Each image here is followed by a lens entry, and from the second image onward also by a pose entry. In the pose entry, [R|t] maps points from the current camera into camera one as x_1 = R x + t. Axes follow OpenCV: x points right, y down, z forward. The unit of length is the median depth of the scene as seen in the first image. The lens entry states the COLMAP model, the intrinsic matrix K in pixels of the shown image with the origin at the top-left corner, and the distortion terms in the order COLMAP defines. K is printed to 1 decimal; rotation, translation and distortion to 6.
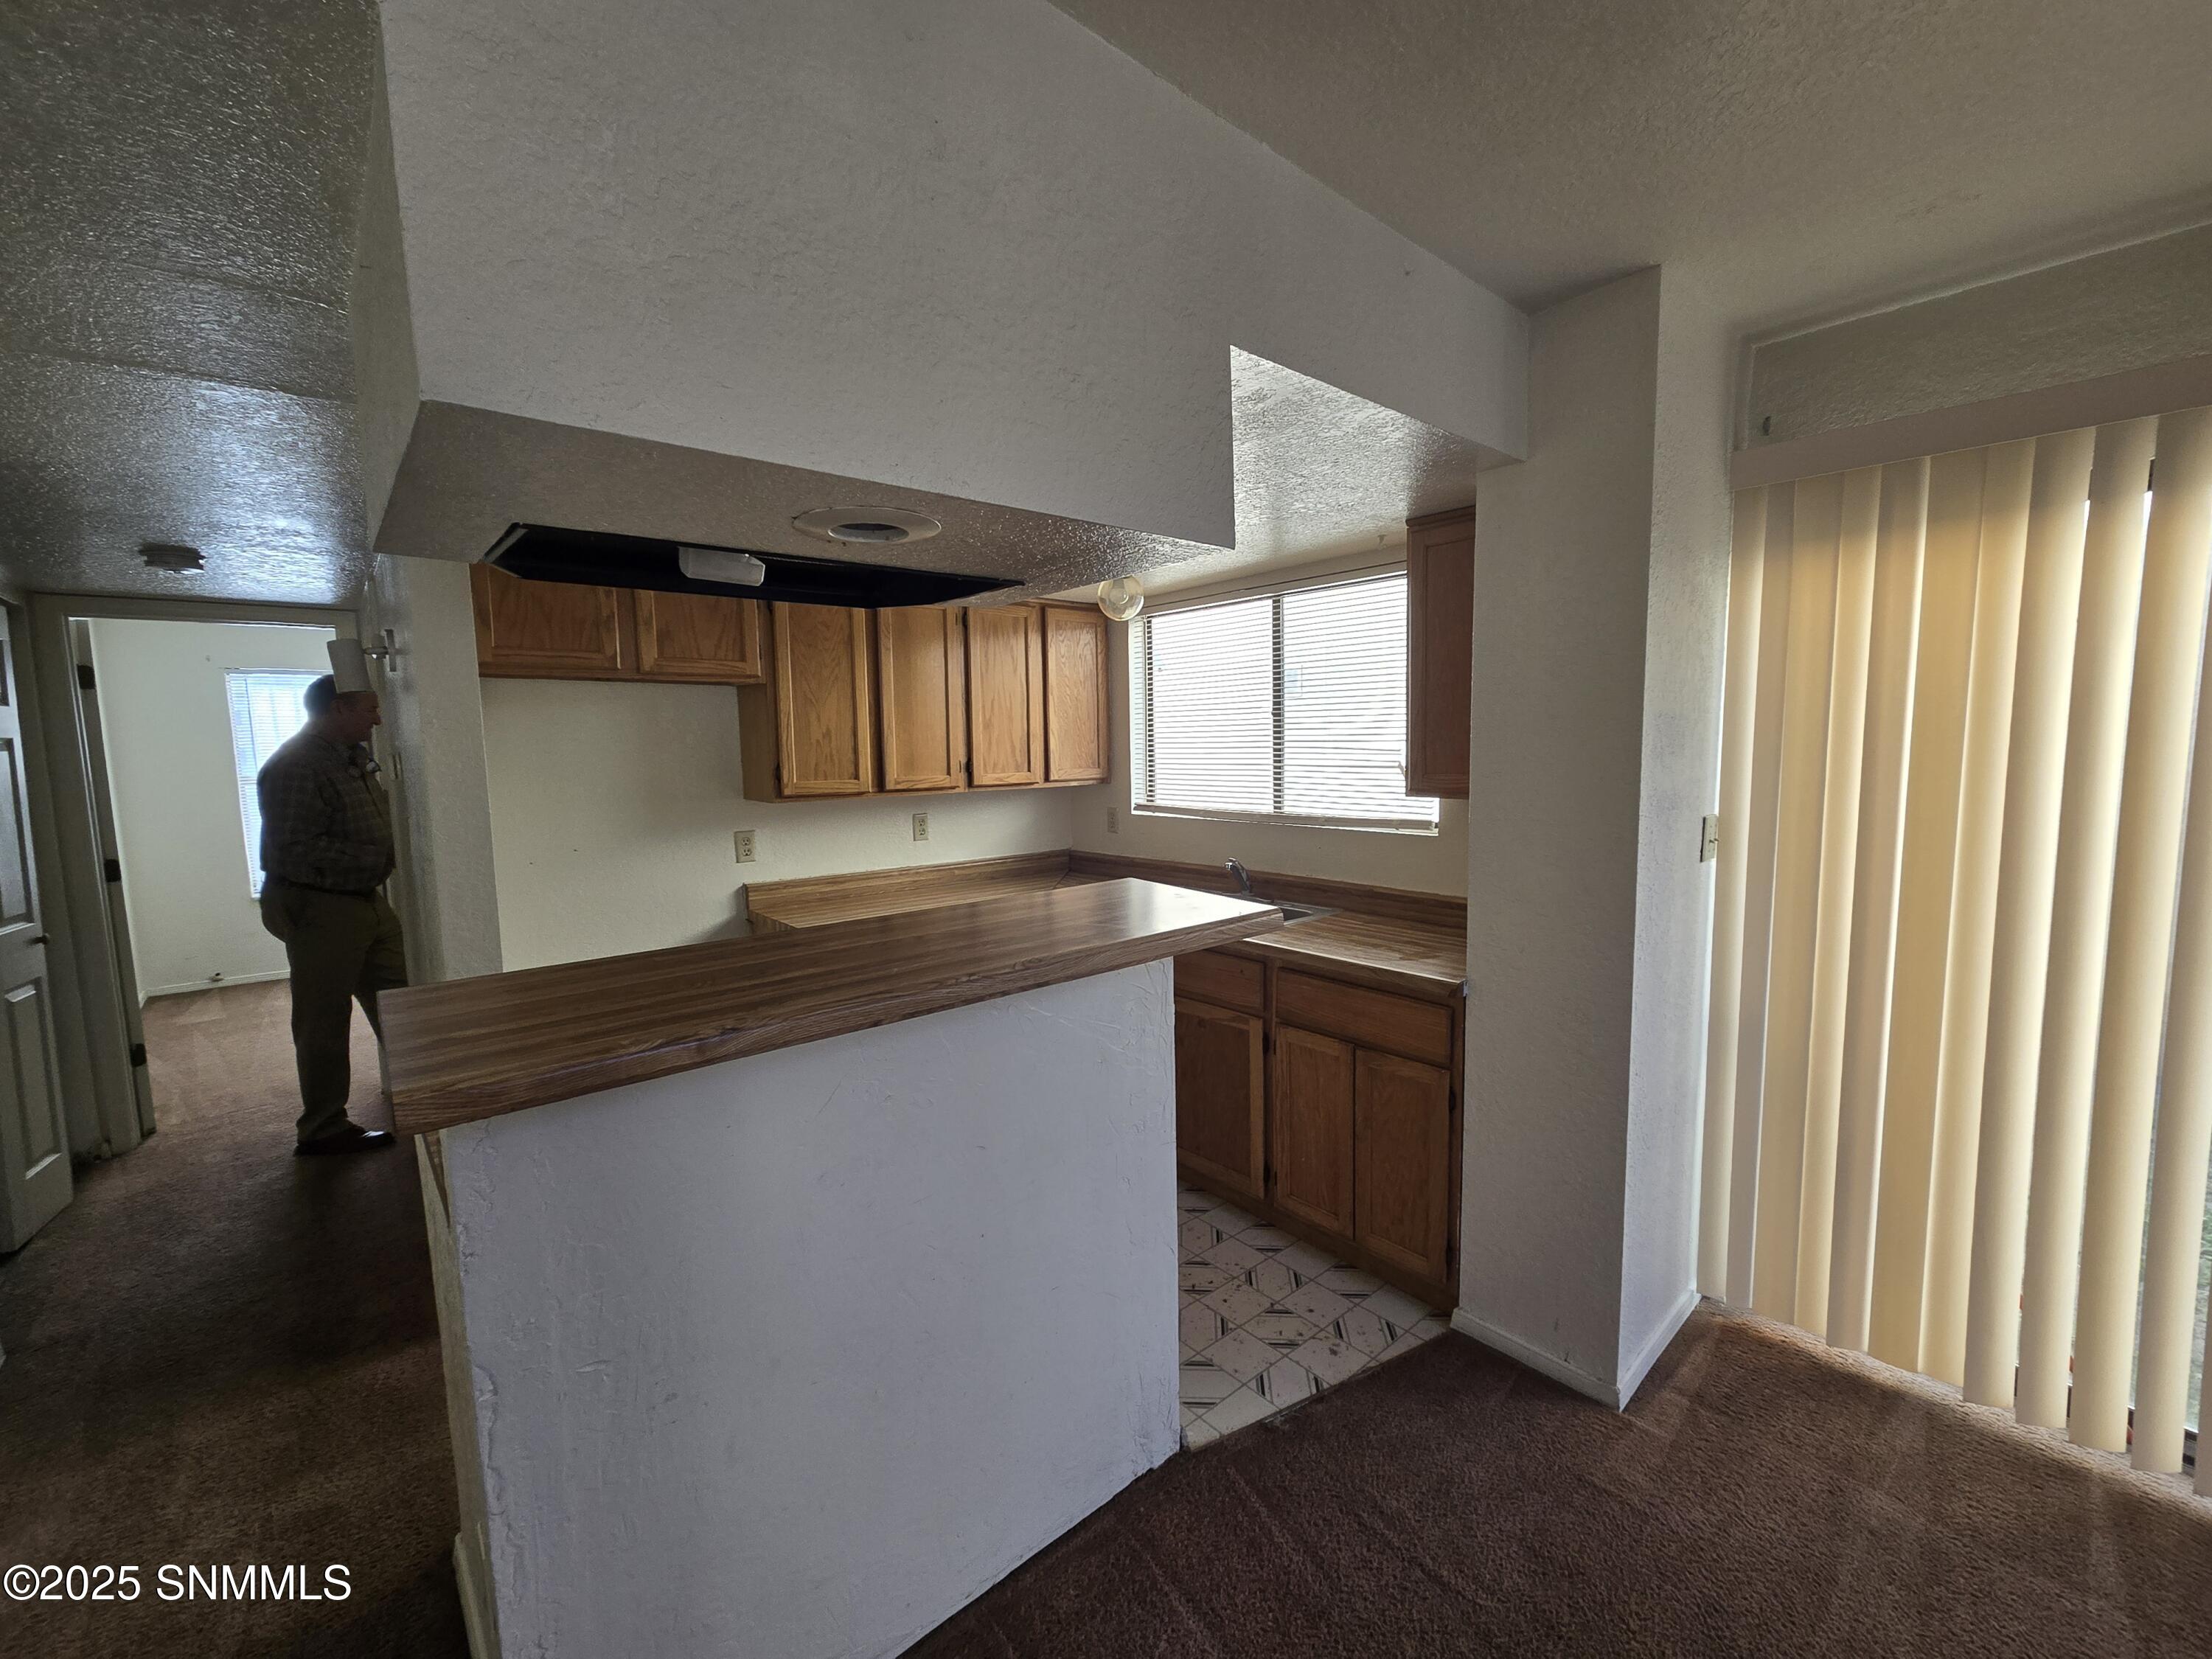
lens RADIAL K [[906.9, 0, 1118.0], [0, 906.9, 834.1], [0, 0, 1]] dist [-0.001404, -0.000532]
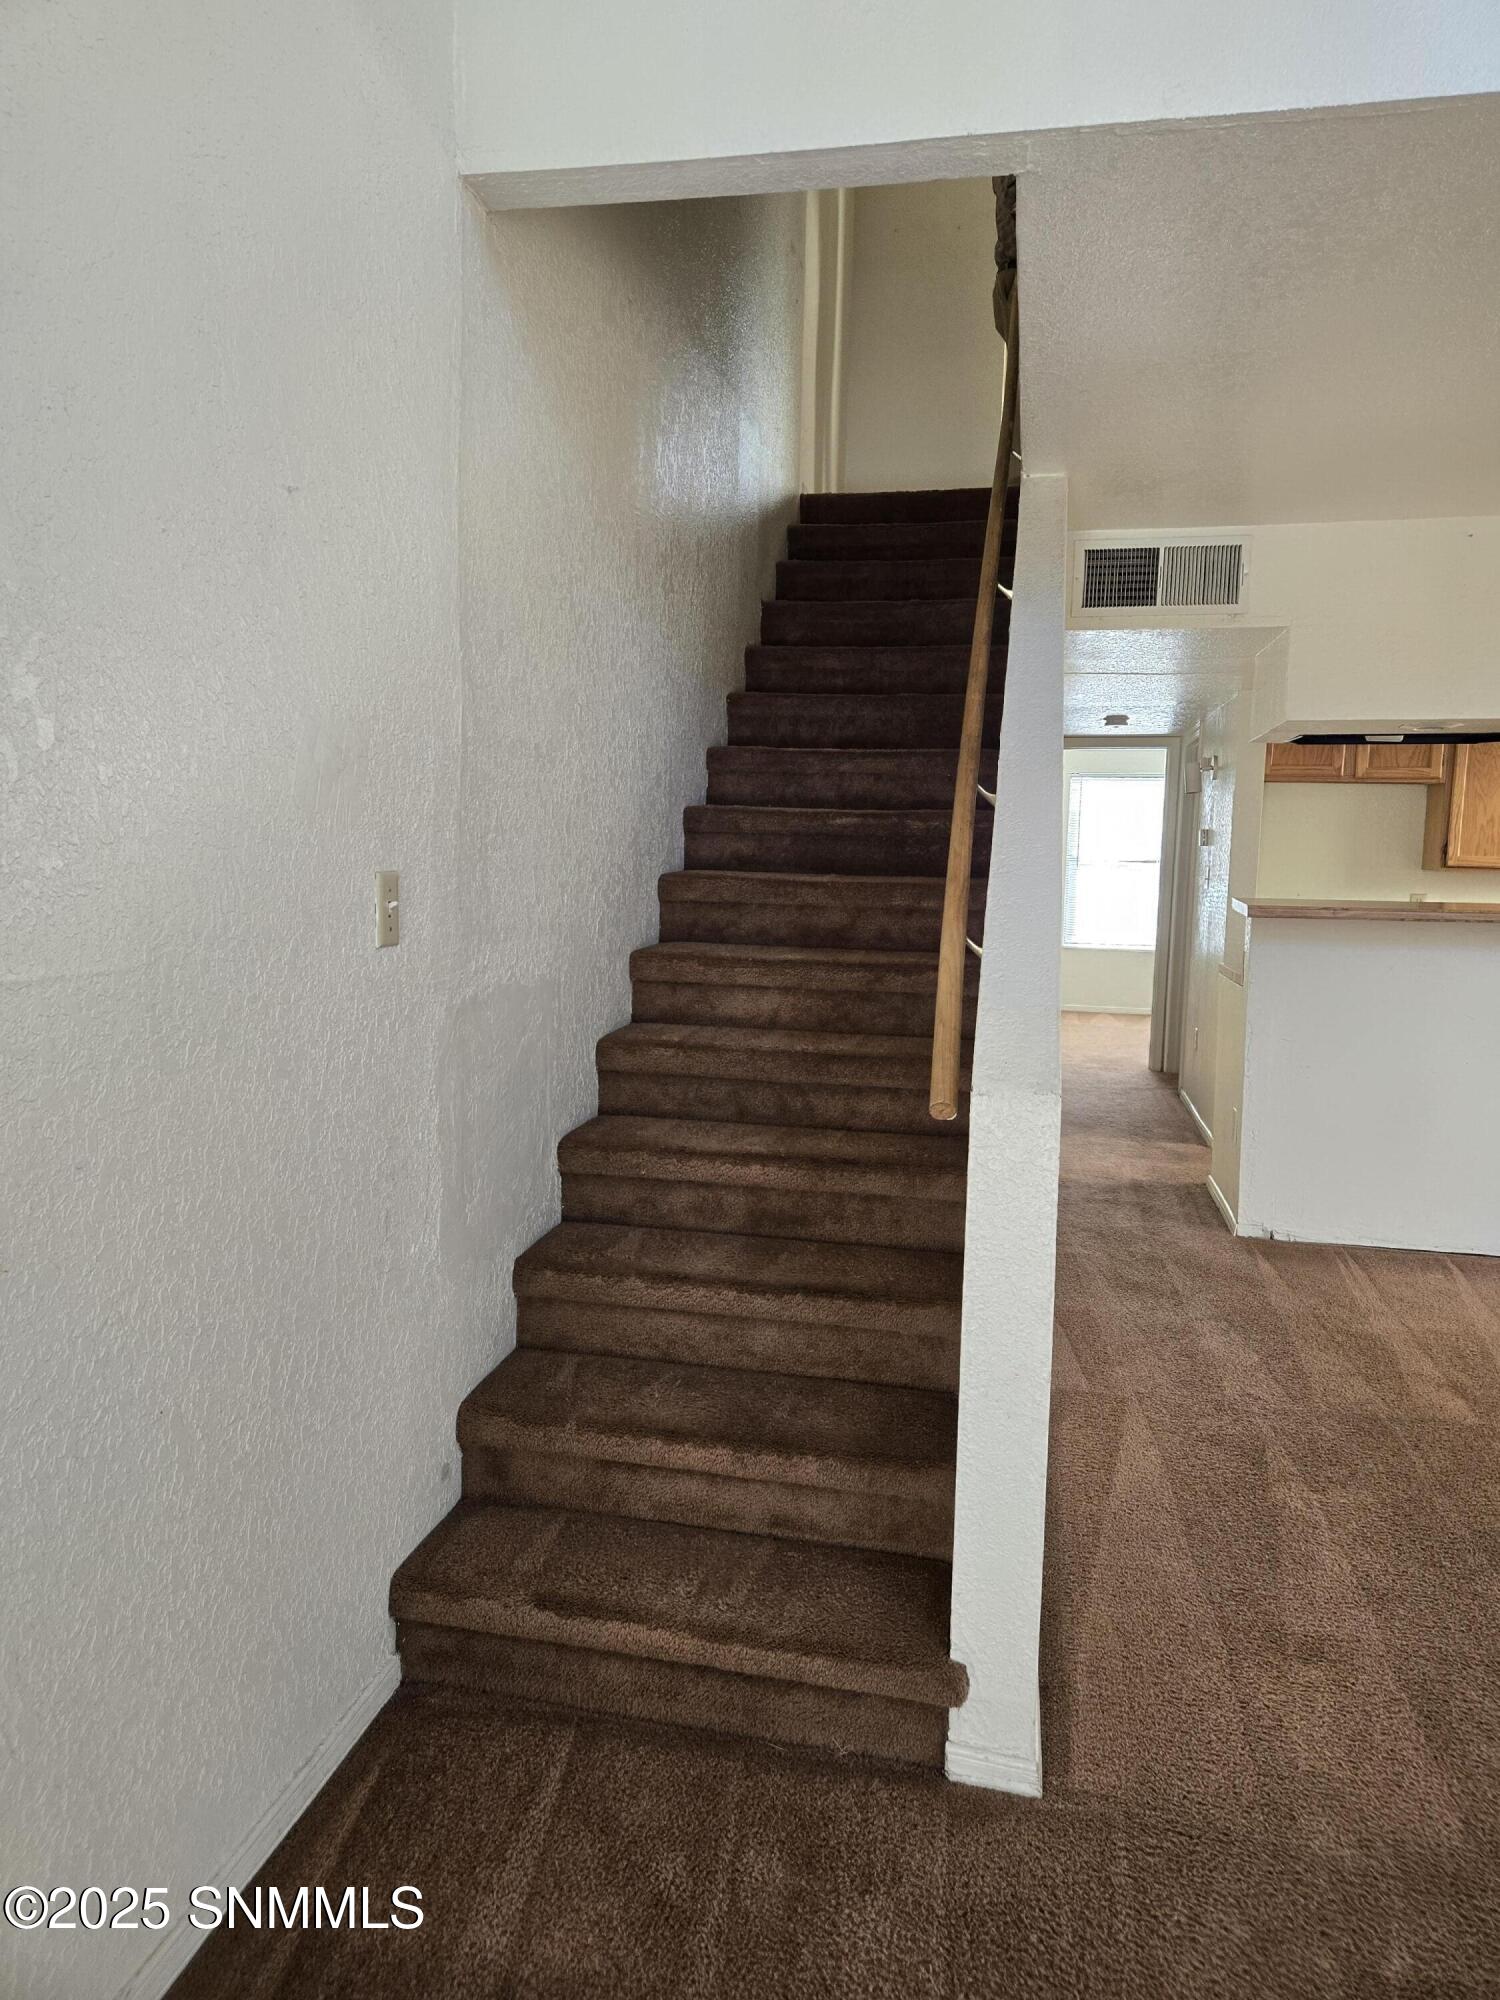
lens RADIAL K [[1338.6, 0, 741.9], [0, 1338.6, 984.5], [0, 0, 1]] dist [0.081362, -0.074590]
pose [[0.595705, 0.106144, -0.796159, 0.629190], [-0.109157, 0.992732, 0.050677, 0.143247], [0.795751, 0.056717, 0.602962, -1.036372]]
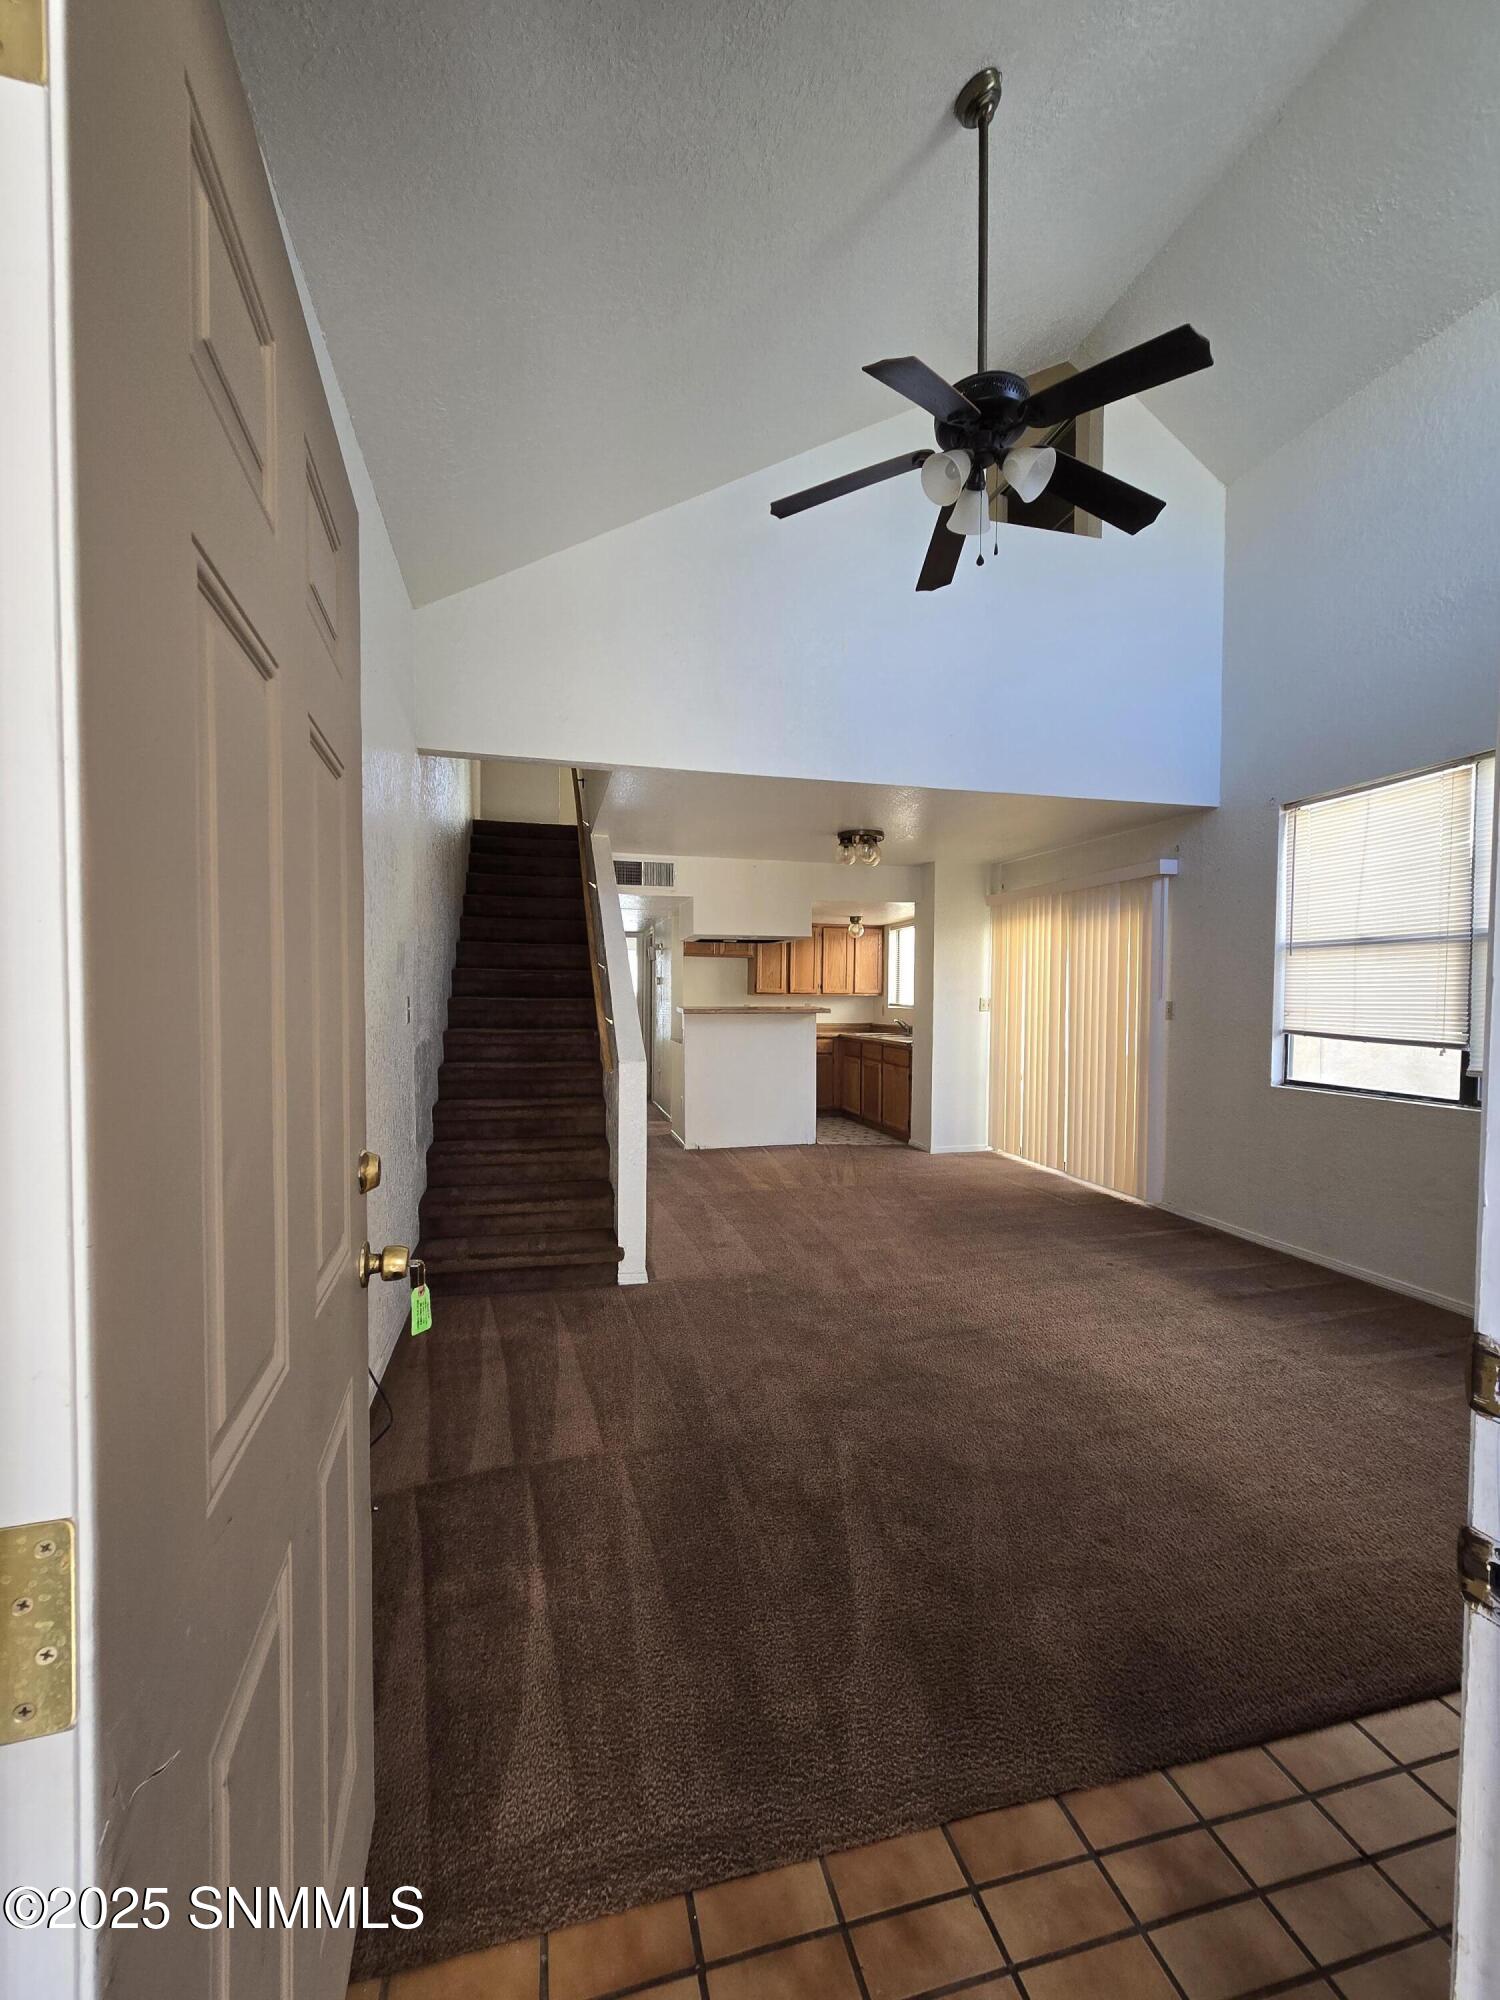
lens RADIAL K [[819.9, 0, 750.6], [0, 819.9, 1020.3], [0, 0, 1]] dist [-0.001404, -0.000532]
pose [[0.890299, 0.037807, -0.453804, 0.898882], [-0.067351, 0.996520, -0.049112, 0.192766], [0.450368, 0.074288, 0.889747, -1.527853]]
